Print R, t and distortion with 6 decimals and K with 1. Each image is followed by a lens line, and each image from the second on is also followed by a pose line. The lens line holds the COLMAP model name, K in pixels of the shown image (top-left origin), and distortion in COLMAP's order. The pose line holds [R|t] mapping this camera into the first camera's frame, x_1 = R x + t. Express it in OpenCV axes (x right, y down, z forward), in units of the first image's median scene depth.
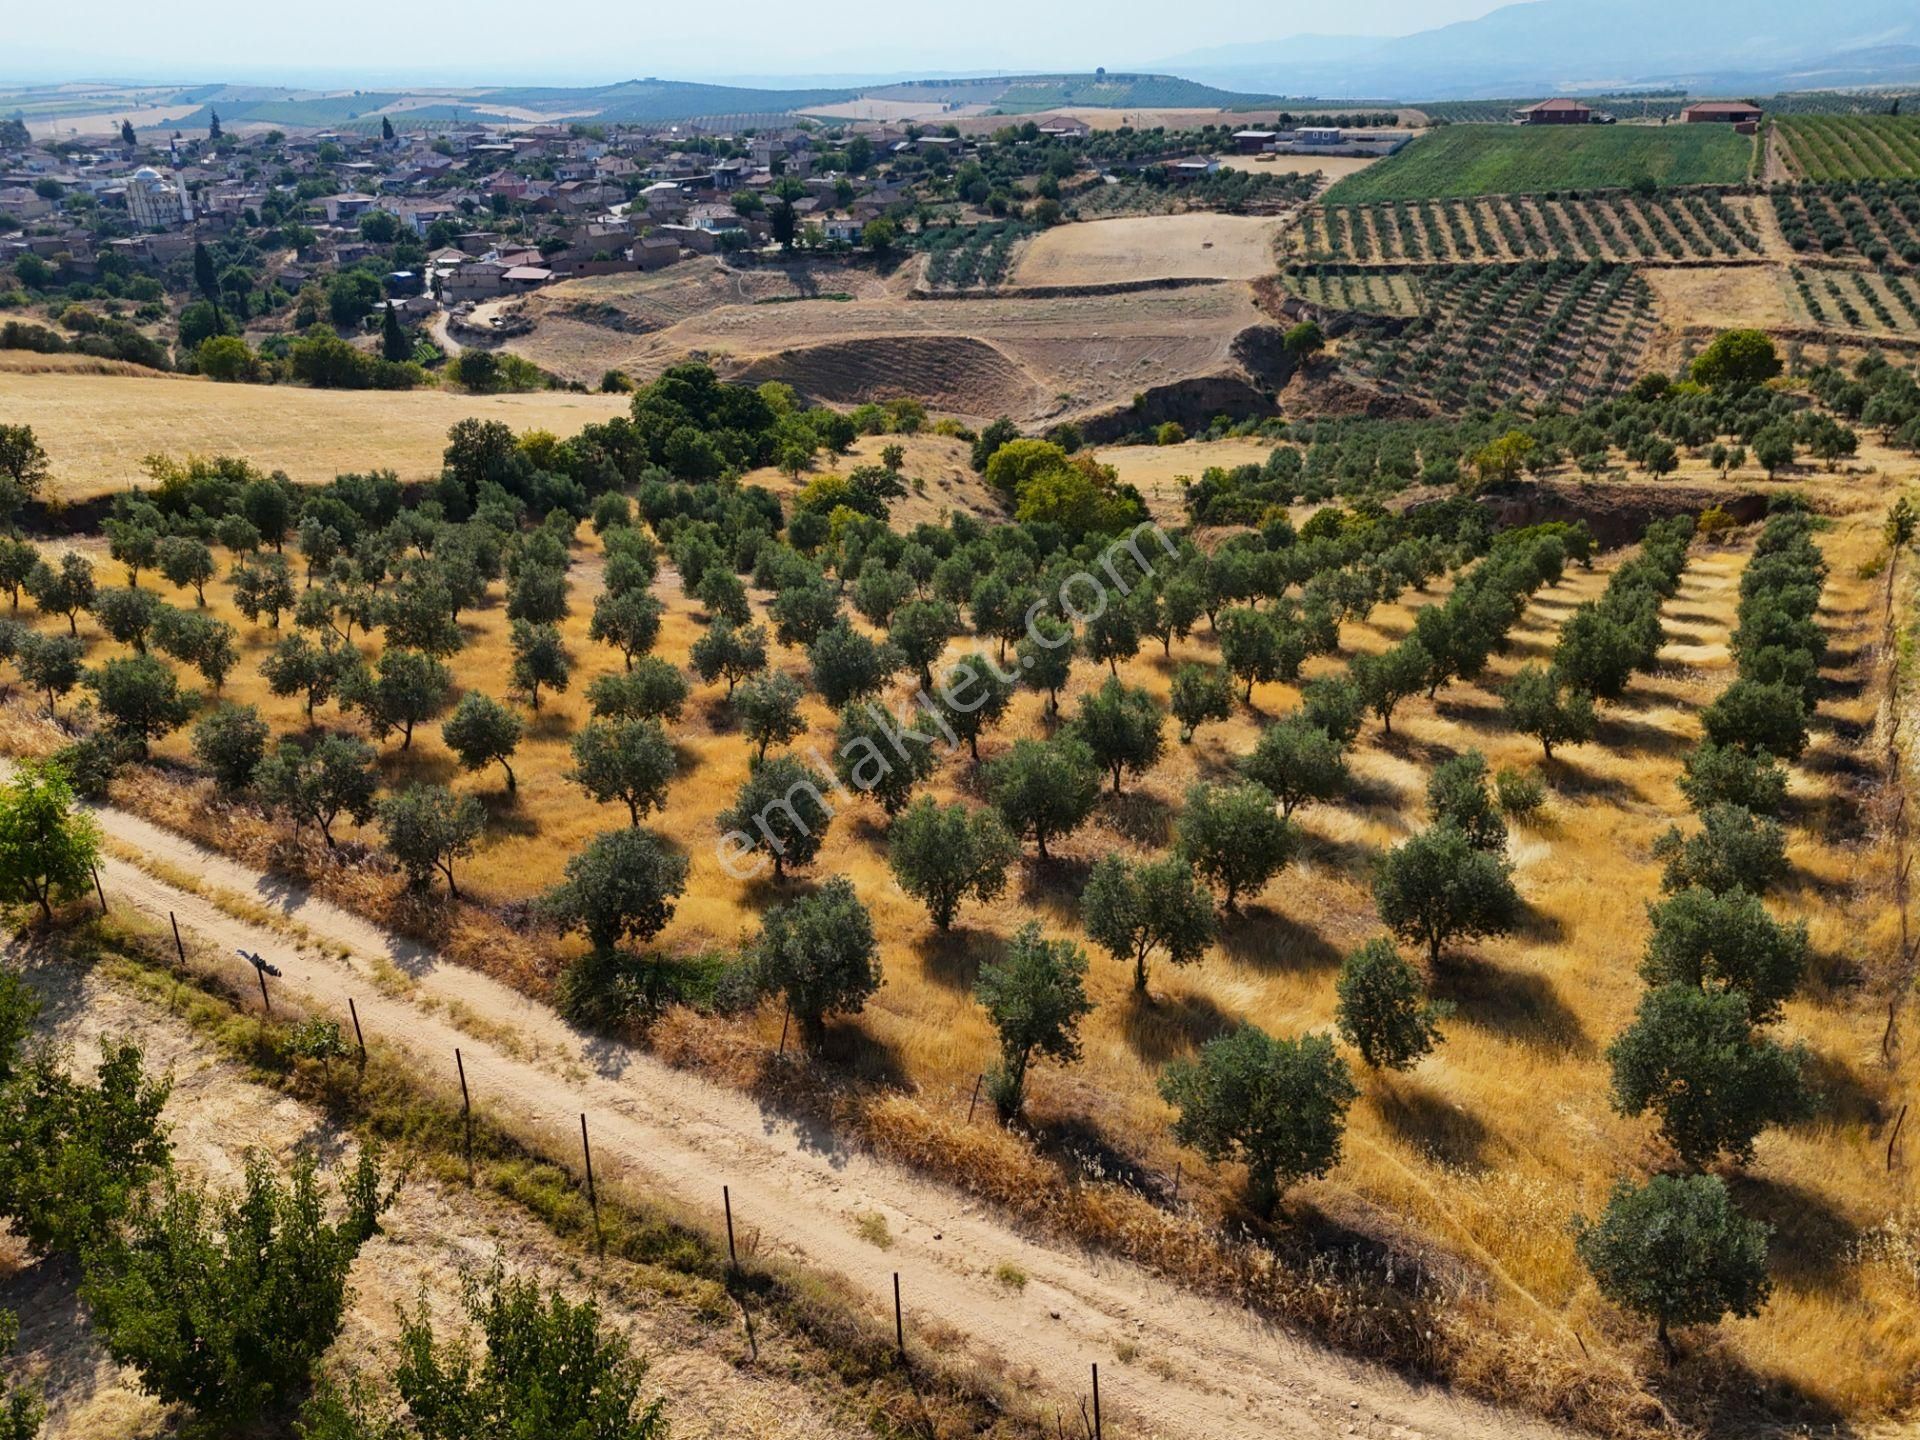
lens RADIAL K [[1422.8, 0, 965.4], [0, 1422.8, 715.4], [0, 0, 1]] dist [0.062941, -0.056021]
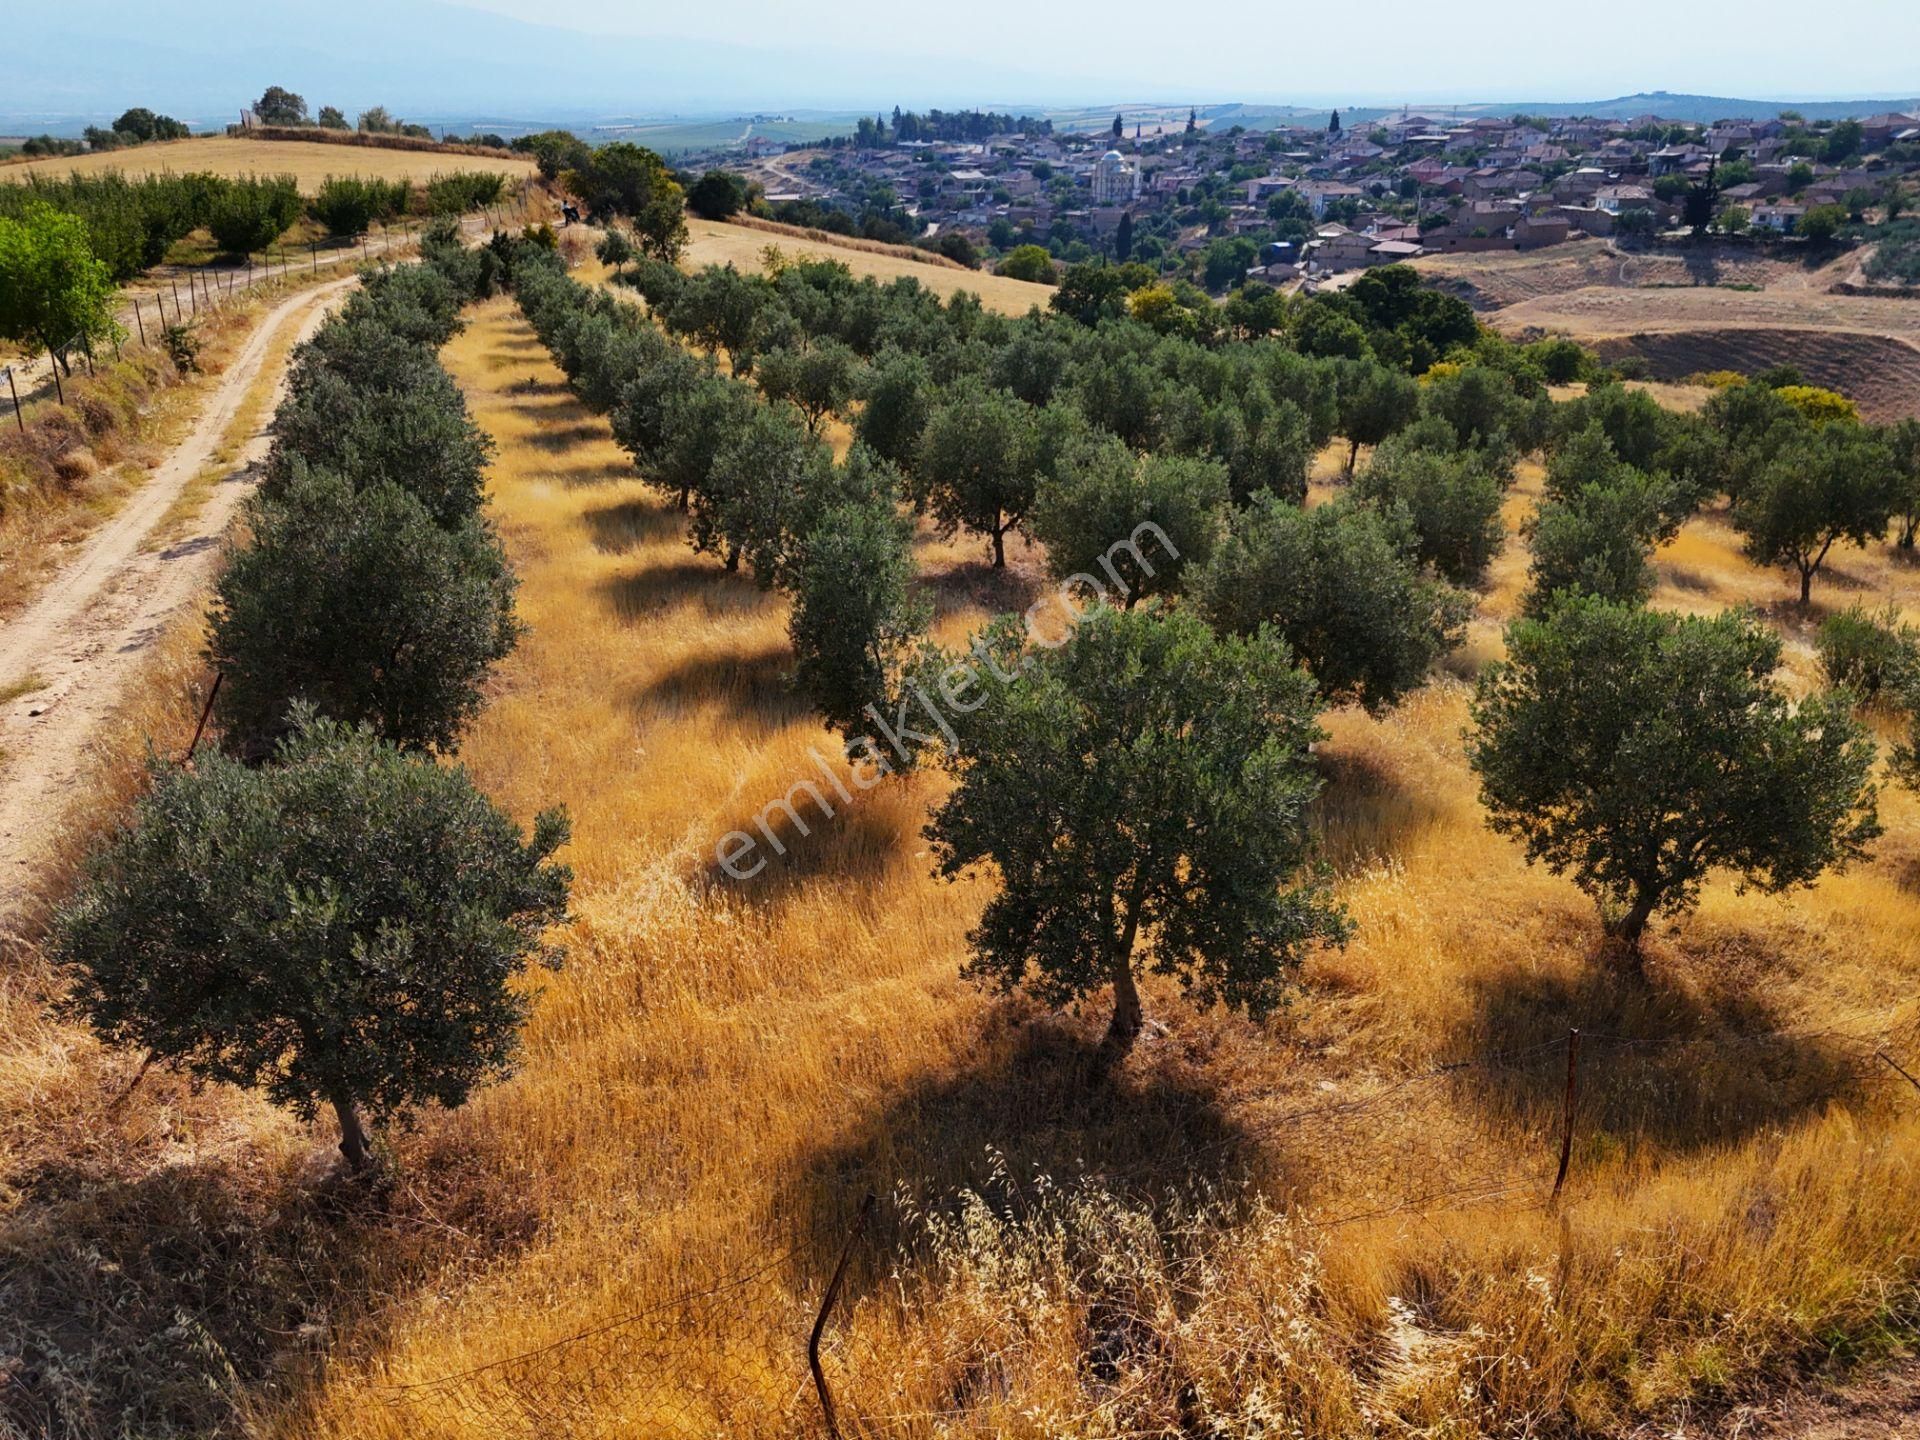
lens RADIAL K [[1422.8, 0, 961.8], [0, 1422.8, 712.6], [0, 0, 1]] dist [0.062941, -0.056021]
pose [[0.811858, 0.232308, -0.535649, 0.052417], [-0.240895, 0.968984, 0.055129, 0.016111], [0.531843, 0.084279, 0.842639, 0.048126]]
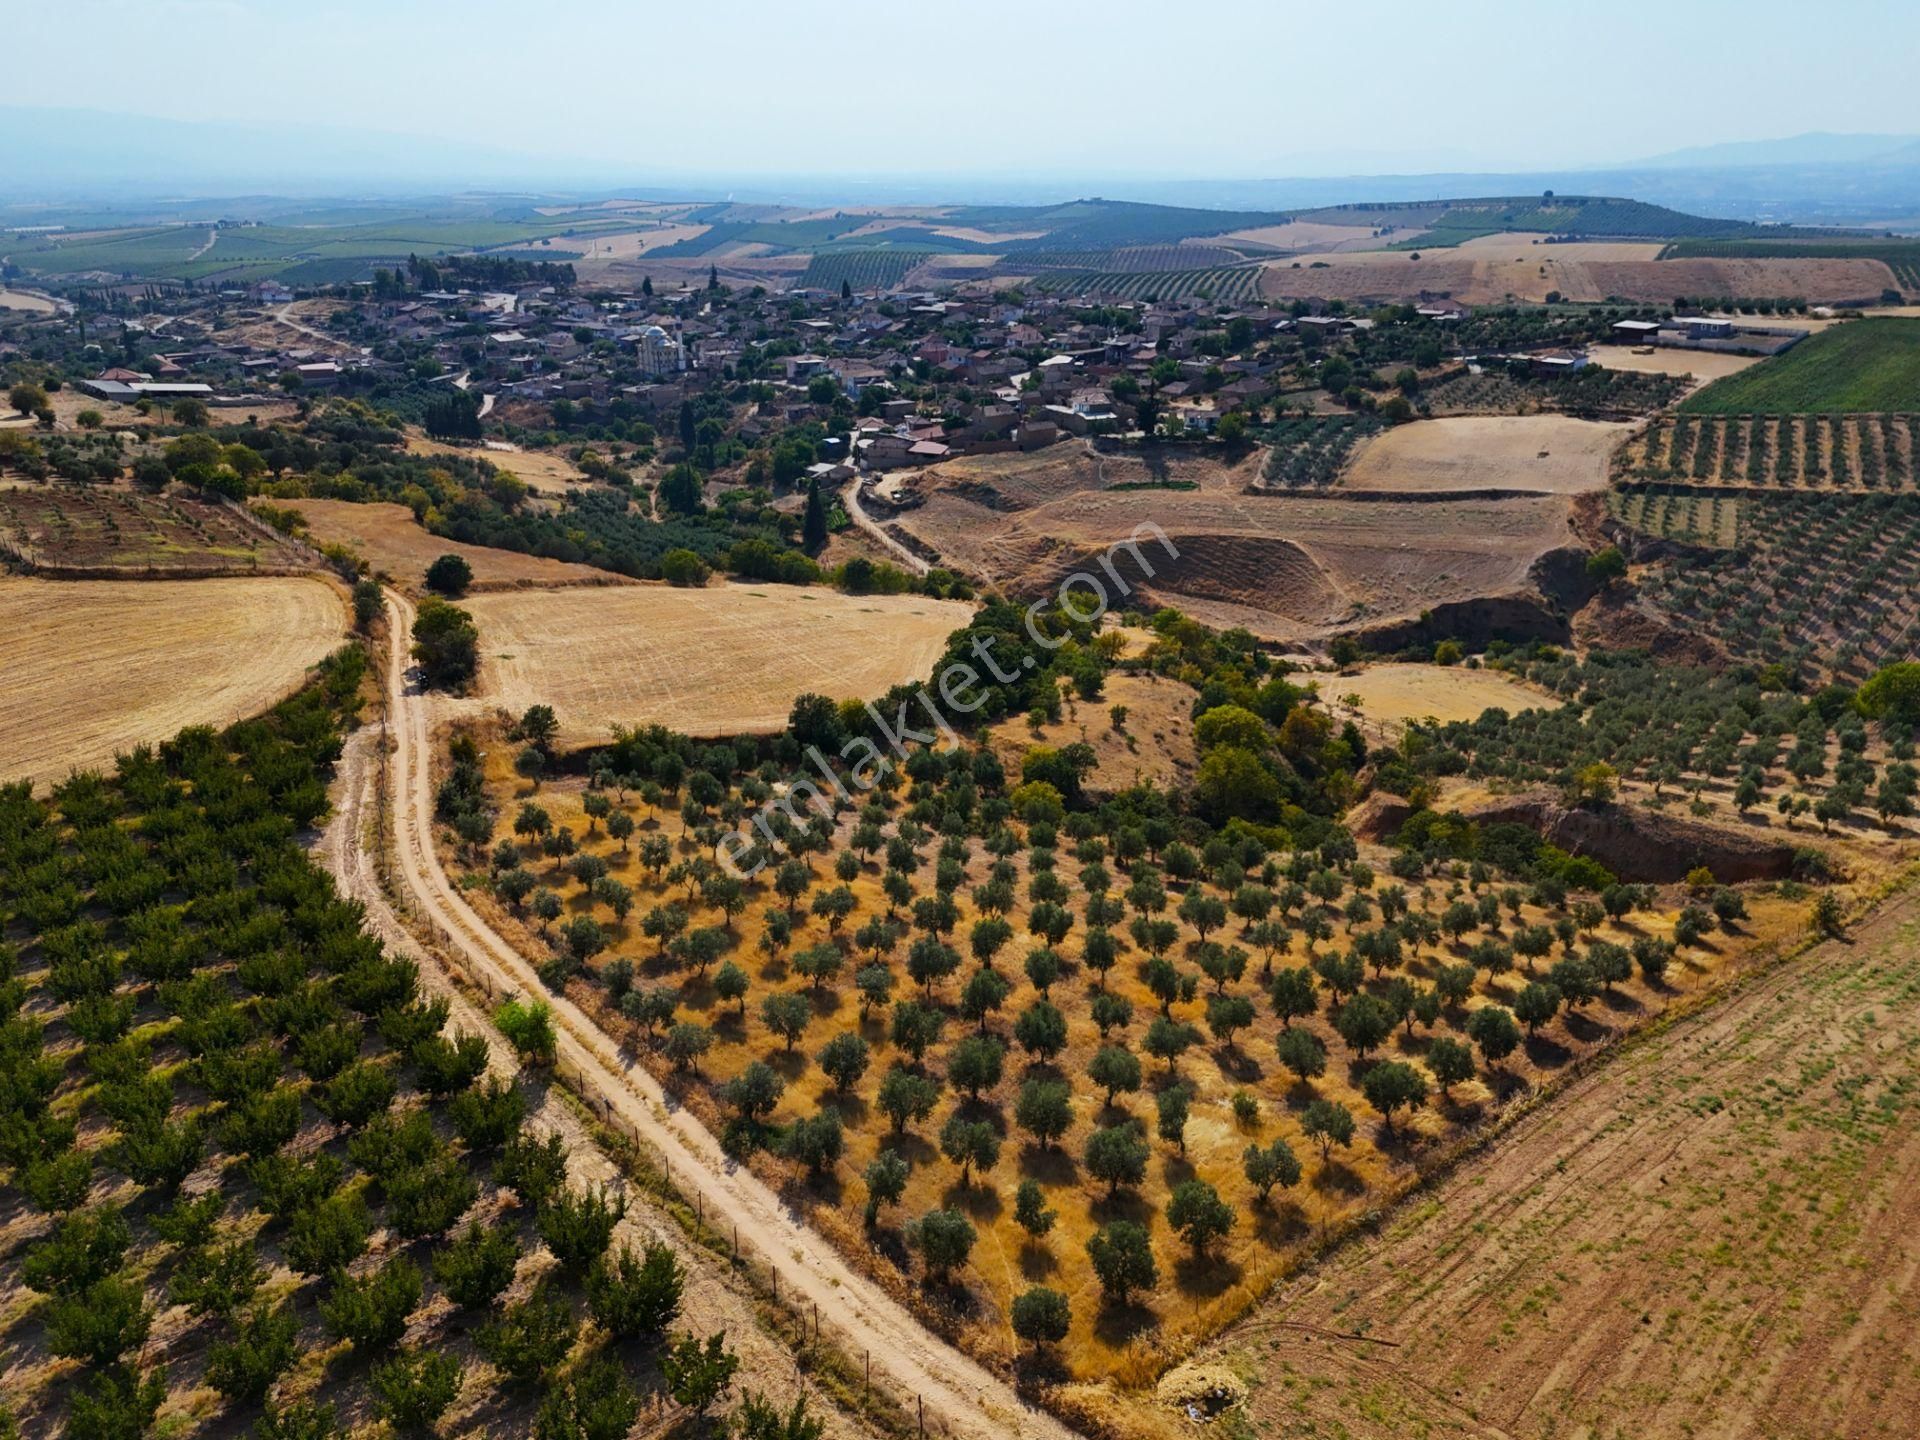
lens RADIAL K [[1422.8, 0, 965.4], [0, 1422.8, 721.3], [0, 0, 1]] dist [0.062941, -0.056021]
pose [[0.958483, 0.102896, -0.265938, 0.061951], [-0.117474, 0.992292, -0.039460, -0.040792], [0.259828, 0.069062, 0.963182, -0.113700]]
